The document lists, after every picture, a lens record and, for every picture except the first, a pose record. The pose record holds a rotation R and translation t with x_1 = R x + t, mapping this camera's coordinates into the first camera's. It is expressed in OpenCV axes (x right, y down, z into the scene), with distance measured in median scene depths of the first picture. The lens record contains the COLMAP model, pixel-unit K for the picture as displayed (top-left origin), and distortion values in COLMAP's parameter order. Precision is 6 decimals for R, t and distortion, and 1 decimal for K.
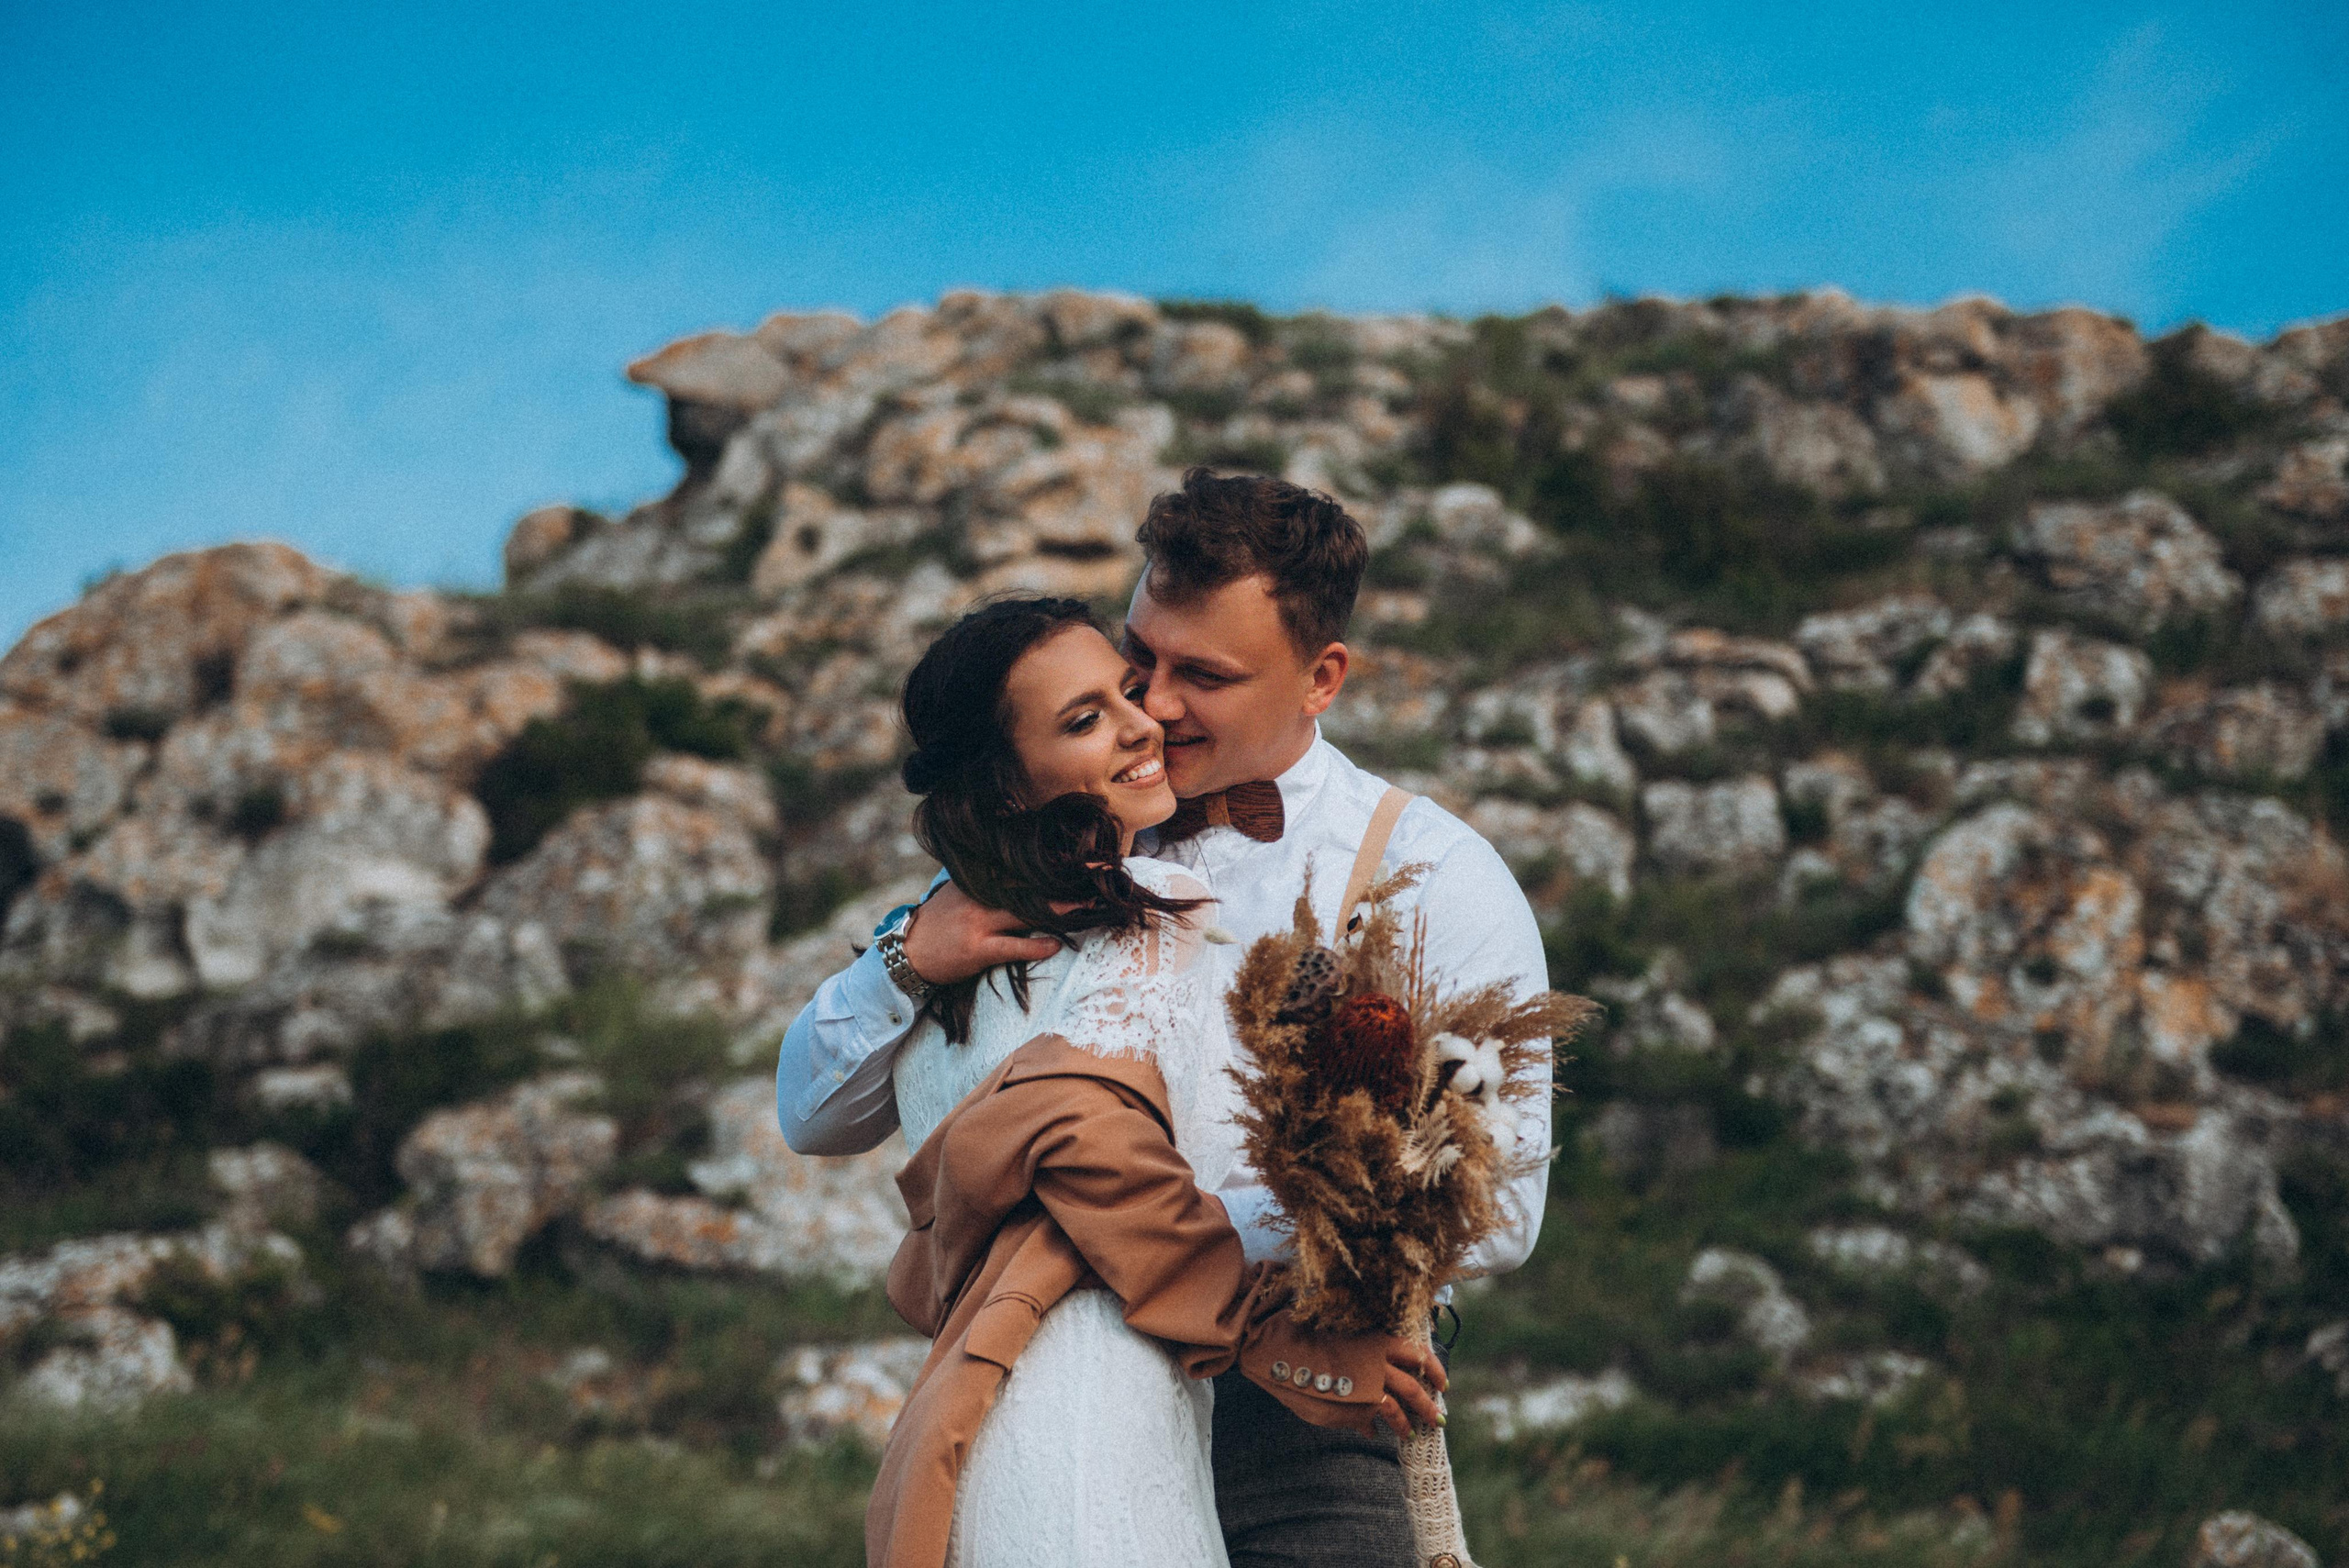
lens RADIAL K [[4082.0, 0, 1176.0], [0, 4082.0, 778.2], [0, 0, 1]] dist [0.144005, 0.000000]
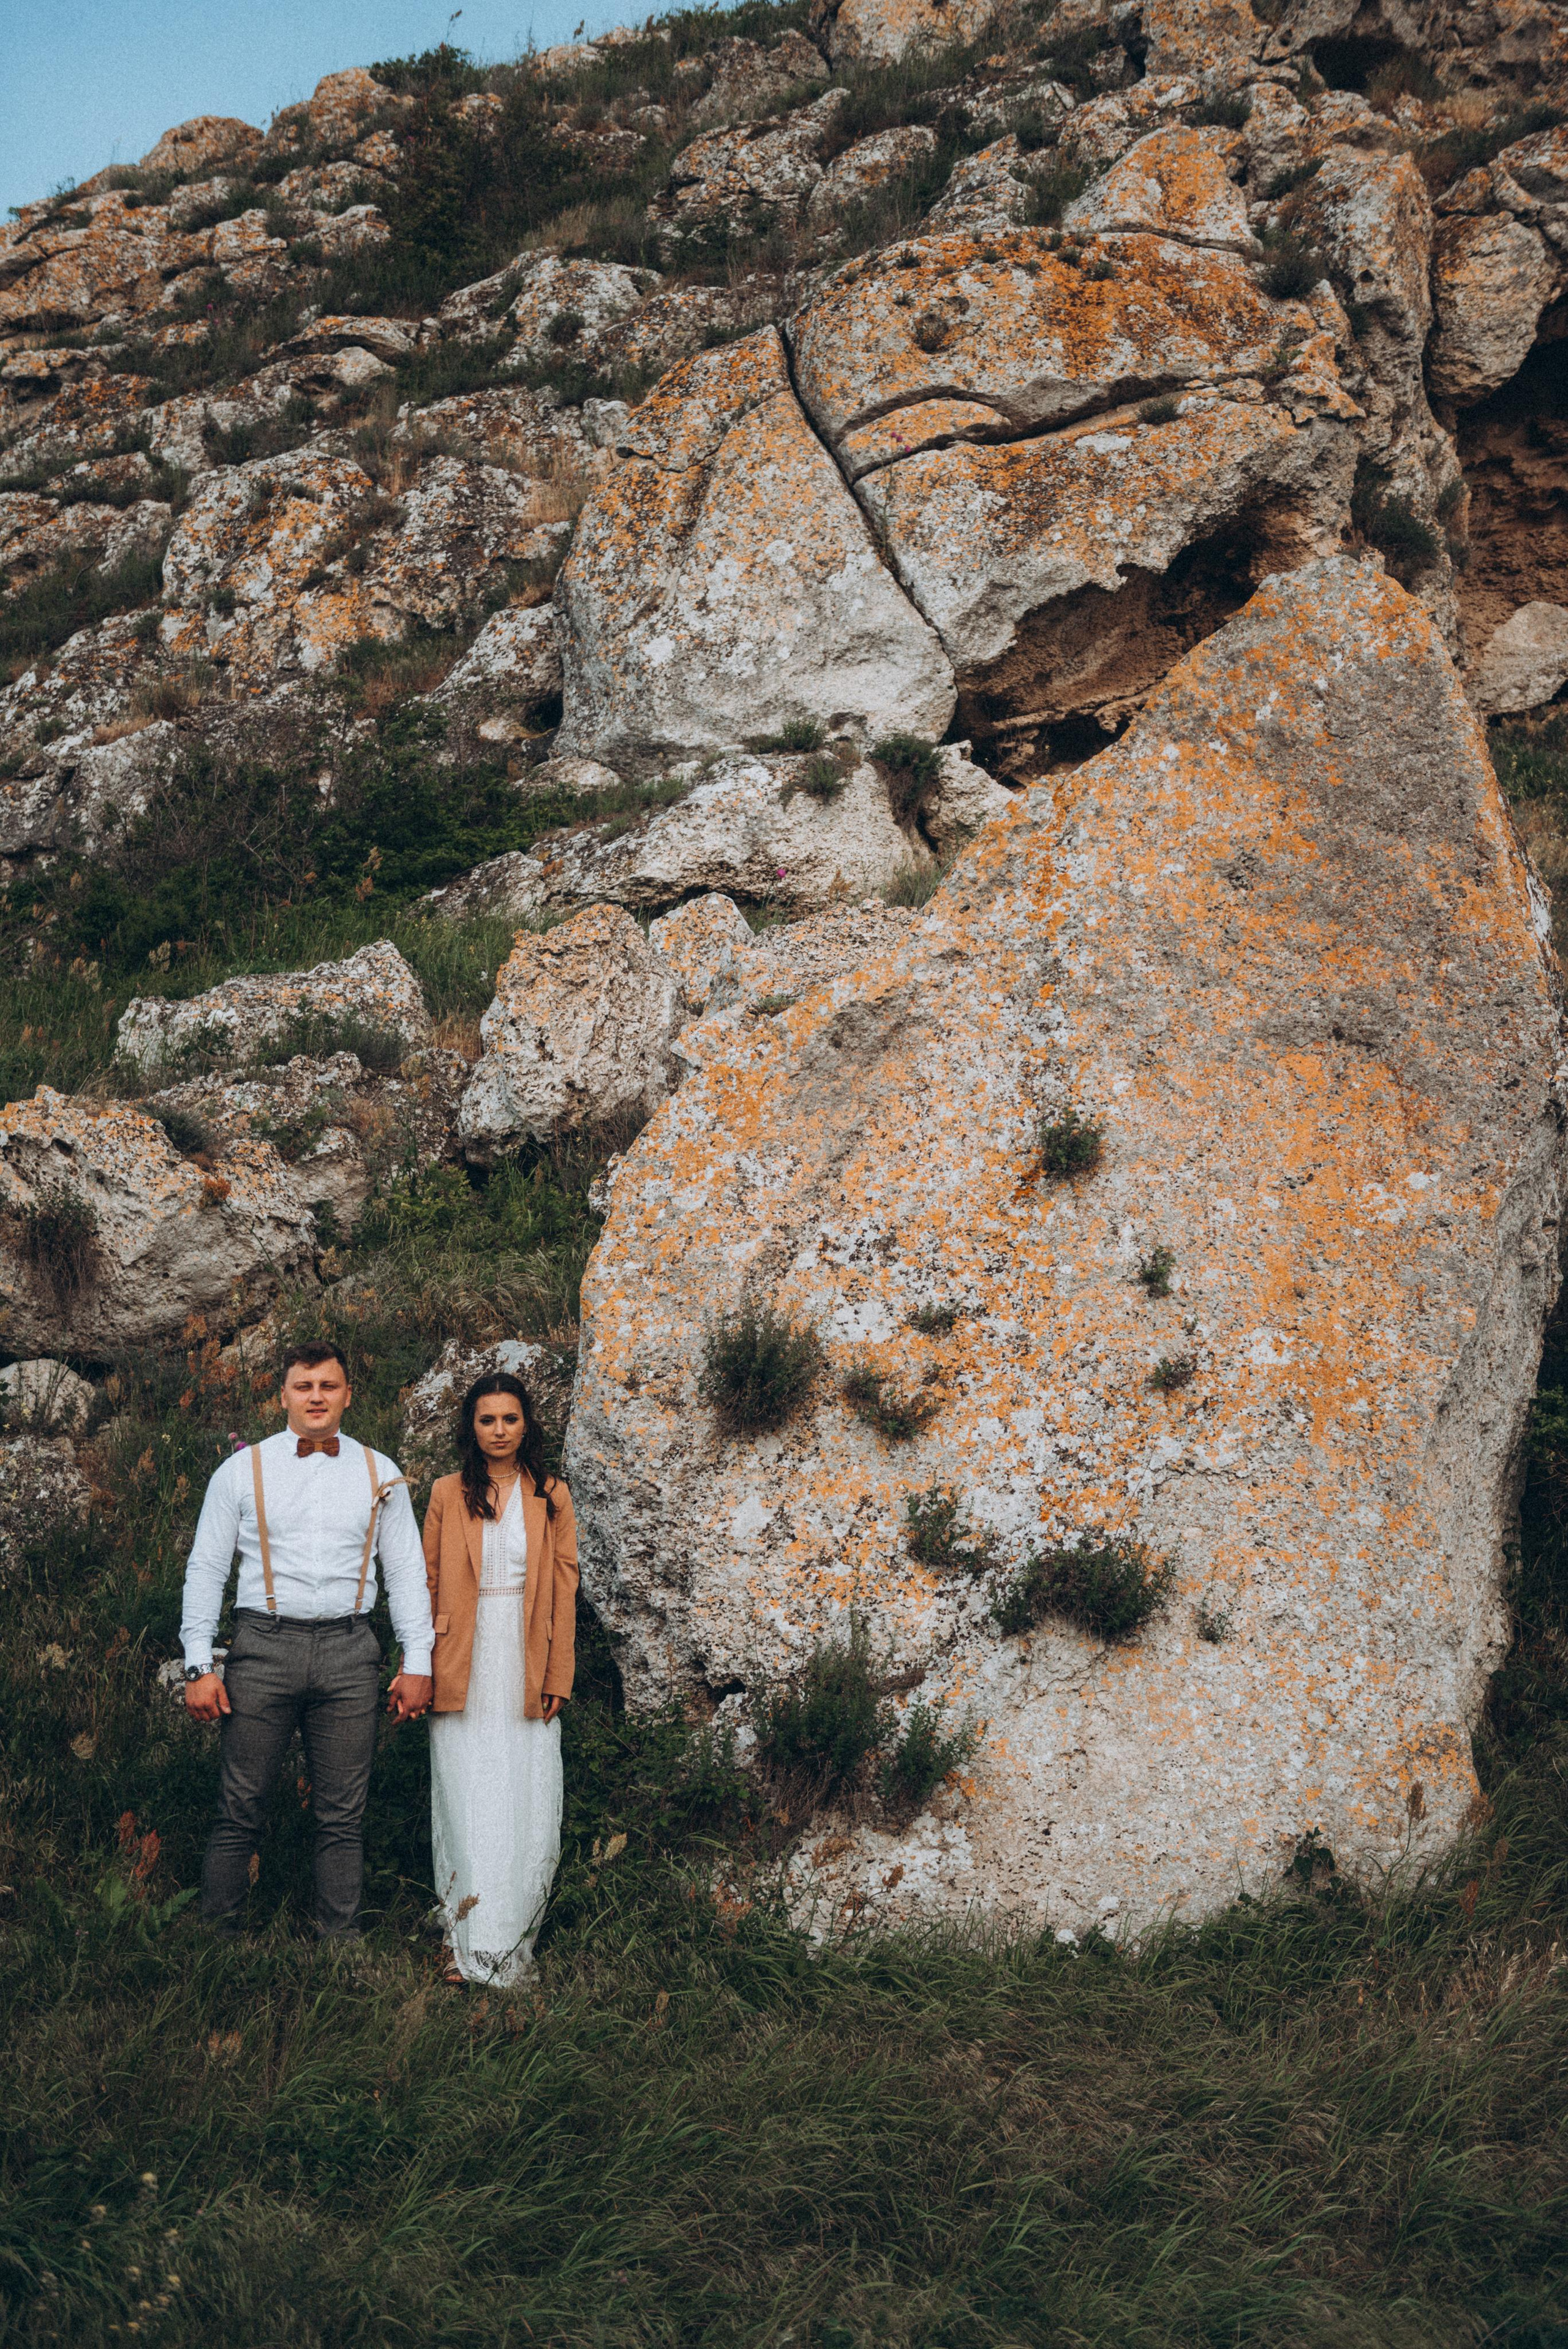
lens RADIAL K [[3200.6, 0, 779.4], [0, 3200.6, 1163.7], [0, 0, 1]] dist [0.150266, 0.000000]
pose [[0.870674, -0.051550, -0.489152, 0.765538], [0.149963, 0.974964, 0.164182, 0.074066], [0.468443, -0.216303, 0.856606, 0.283859]]
